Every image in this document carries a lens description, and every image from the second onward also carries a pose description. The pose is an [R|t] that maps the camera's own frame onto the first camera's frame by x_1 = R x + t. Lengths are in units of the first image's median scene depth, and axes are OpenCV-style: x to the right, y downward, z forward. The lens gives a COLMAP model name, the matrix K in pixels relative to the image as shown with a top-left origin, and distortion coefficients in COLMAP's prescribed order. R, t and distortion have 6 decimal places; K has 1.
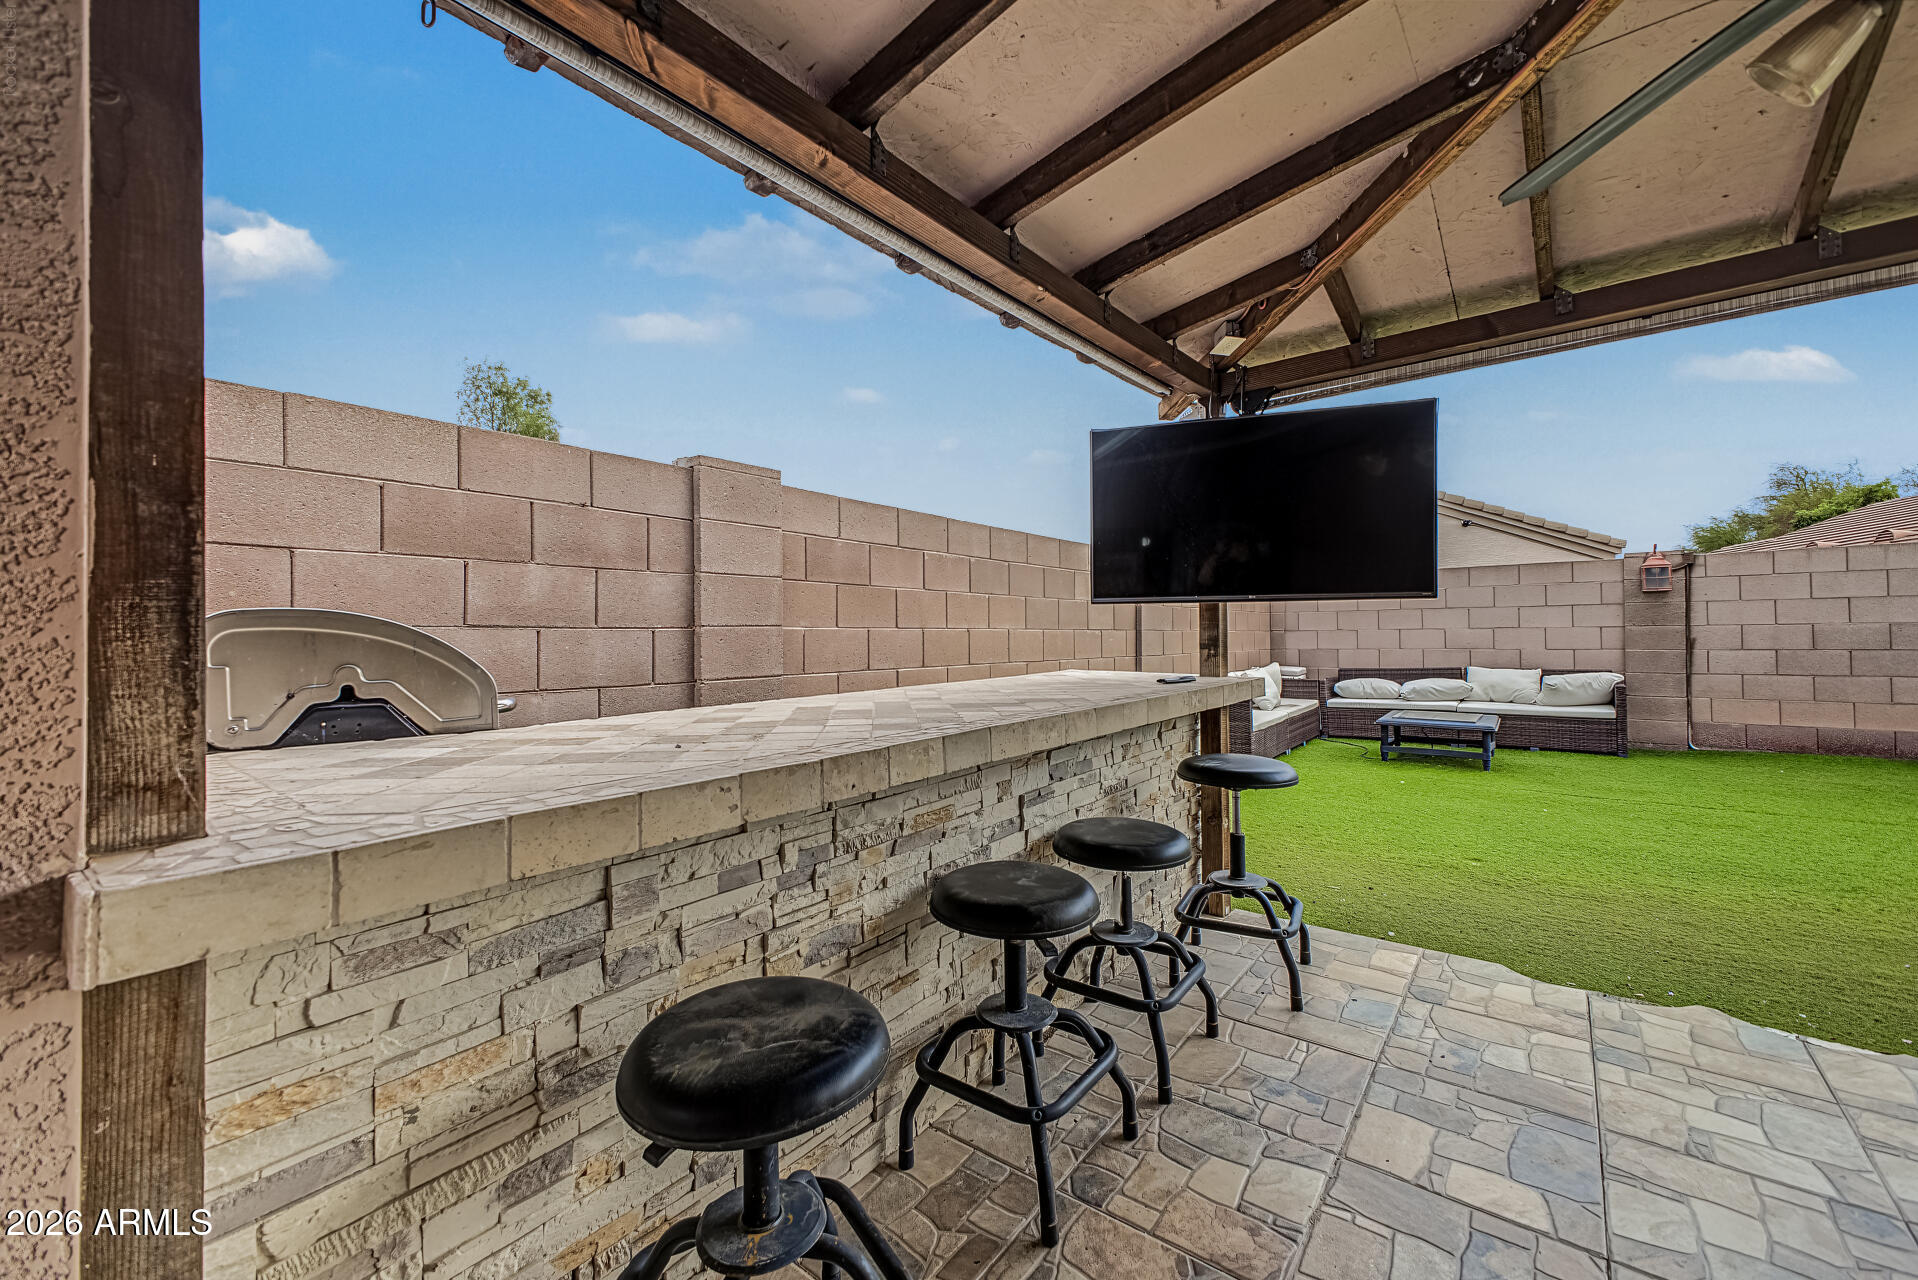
lens RADIAL K [[742.2, 0, 956.0], [0, 742.2, 627.3], [0, 0, 1]] dist [0.000927, 0.000148]
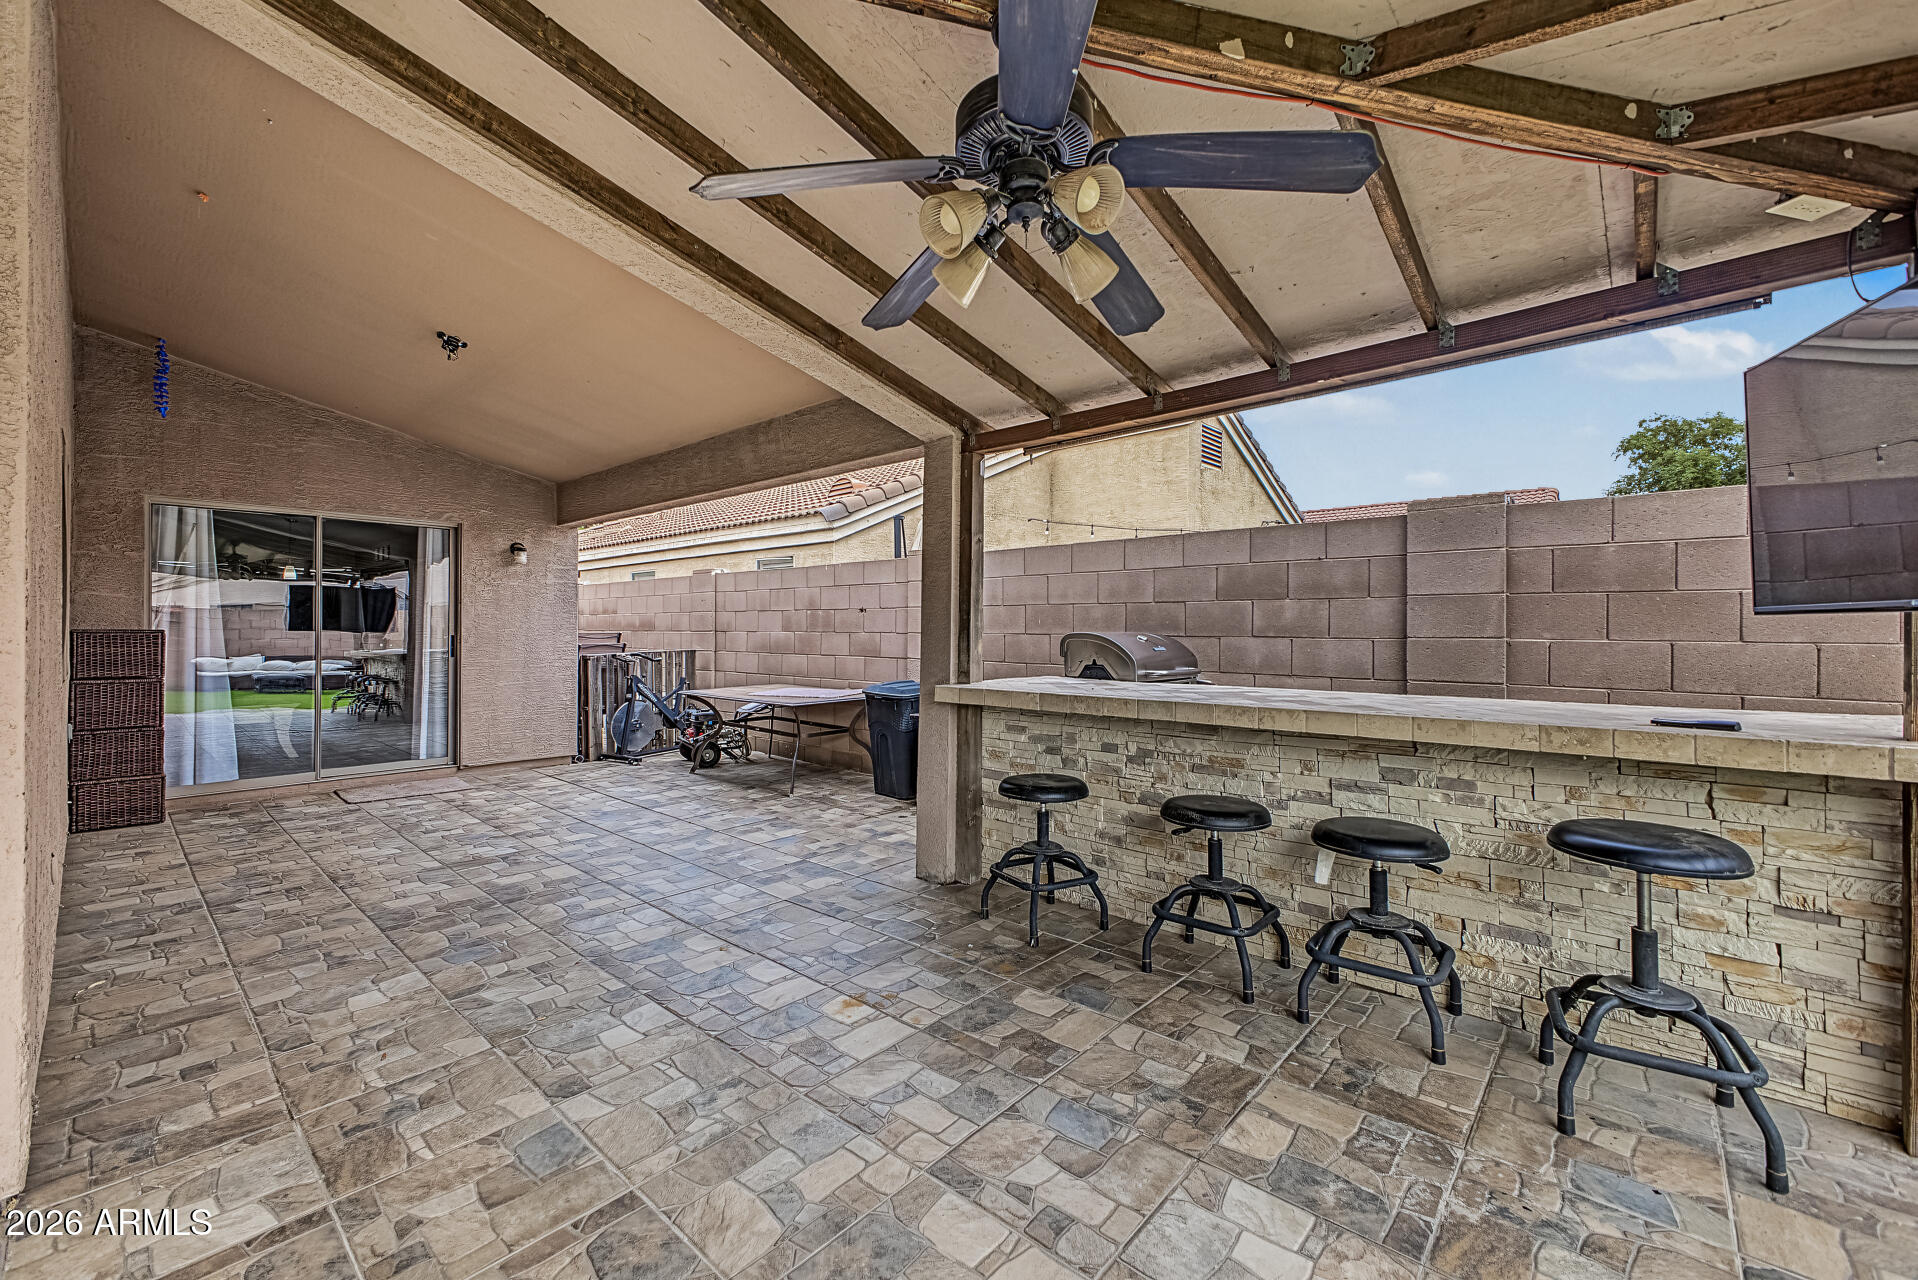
lens RADIAL K [[761.7, 0, 960.6], [0, 761.7, 626.8], [0, 0, 1]] dist [0.000155, 0.000066]
pose [[-0.047299, 0.005765, -0.998864, 1.139028], [0.002399, 0.999981, 0.005658, -0.034370], [0.998878, -0.002129, -0.047312, 0.339678]]
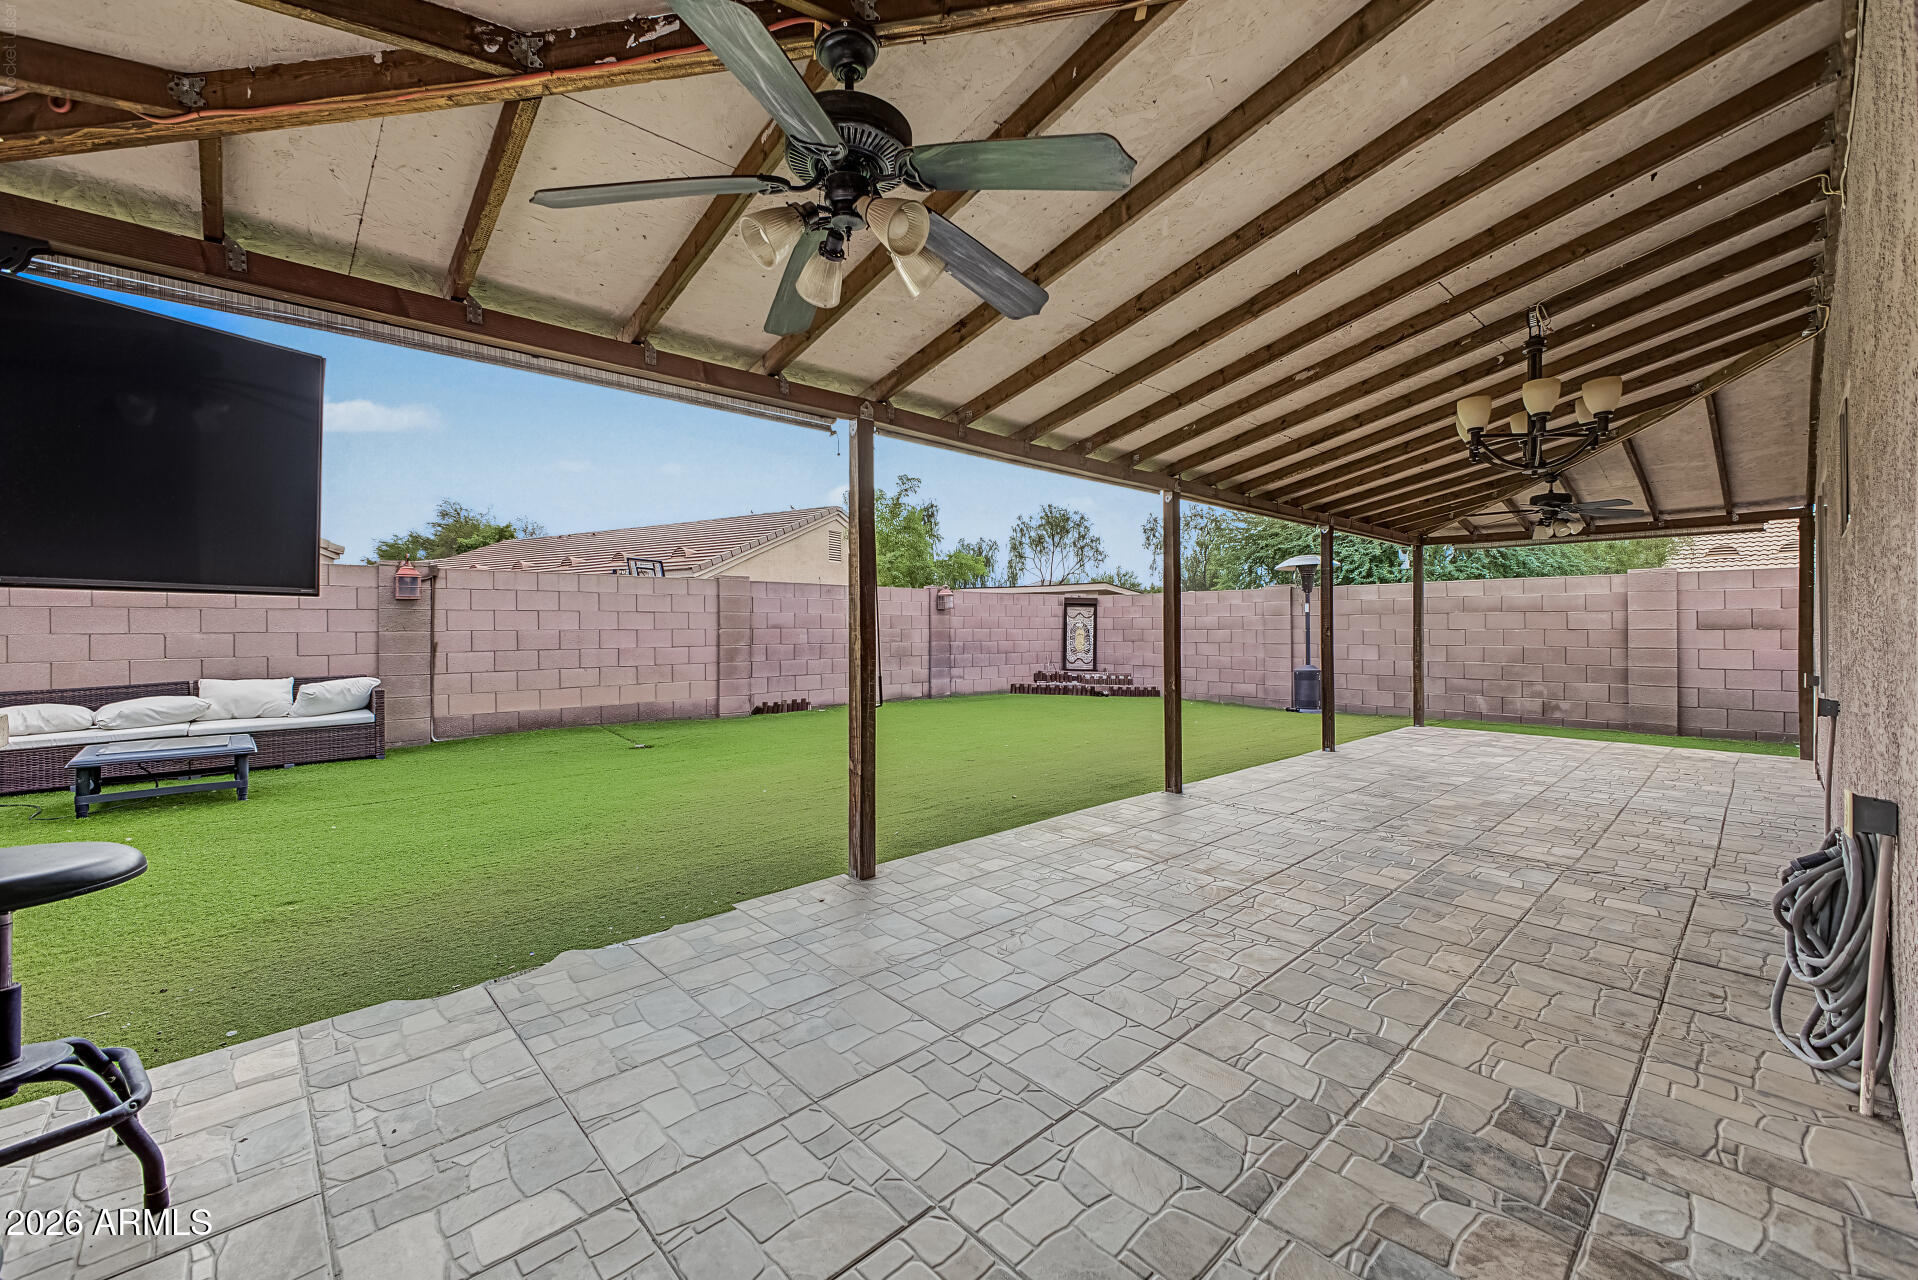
lens RADIAL K [[761.7, 0, 960.6], [0, 761.7, 626.8], [0, 0, 1]] dist [0.000155, 0.000066]
pose [[0.146383, 0.010736, 0.989170, -0.096177], [-0.003533, 0.999940, -0.010330, 0.000614], [-0.989222, -0.001983, 0.146412, 0.169025]]
